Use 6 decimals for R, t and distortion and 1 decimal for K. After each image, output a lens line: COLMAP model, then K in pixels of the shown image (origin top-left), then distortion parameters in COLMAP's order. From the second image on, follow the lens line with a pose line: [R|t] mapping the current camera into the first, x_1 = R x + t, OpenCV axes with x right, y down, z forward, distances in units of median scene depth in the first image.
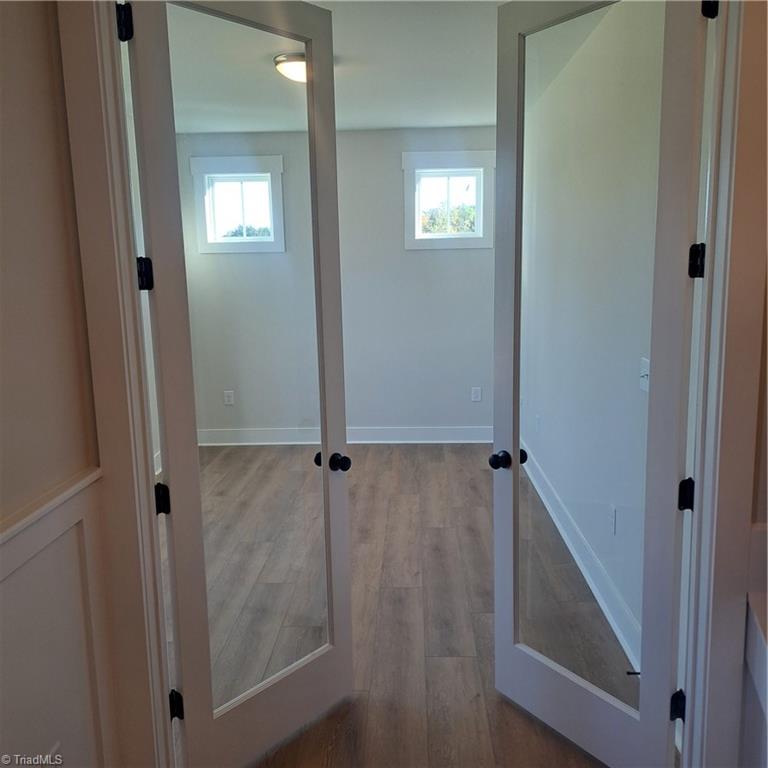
lens RADIAL K [[750.0, 0, 383.5], [0, 750.0, 387.1], [0, 0, 1]] dist [0.043754, 0.000000]
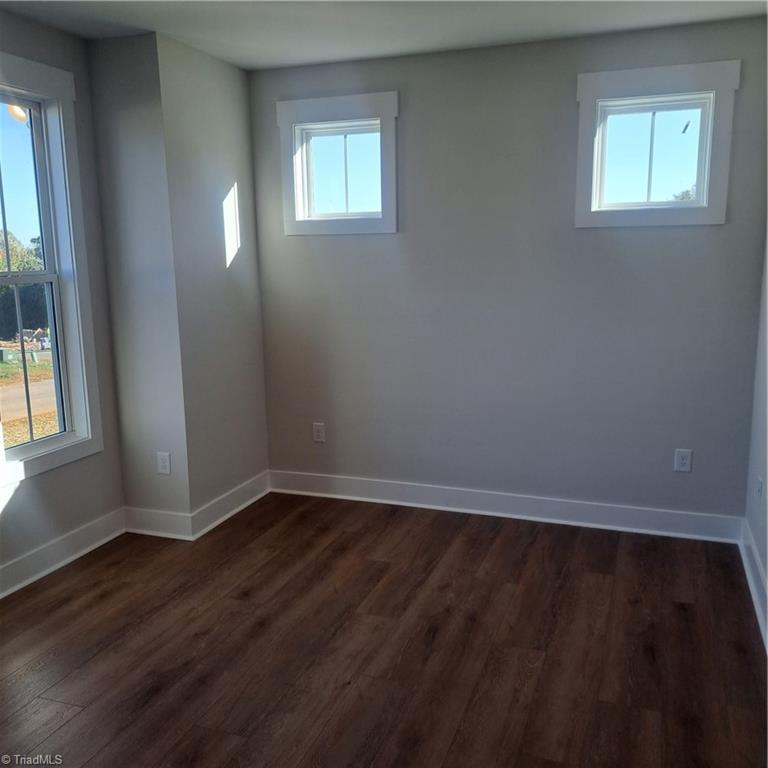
lens RADIAL K [[750.0, 0, 382.8], [0, 750.0, 376.7], [0, 0, 1]] dist [0.043754, 0.000000]
pose [[0.951811, 0.060000, -0.300760, 0.078137], [-0.059463, 0.998170, 0.010946, -0.057182], [0.300867, 0.007465, 0.953637, 0.354832]]
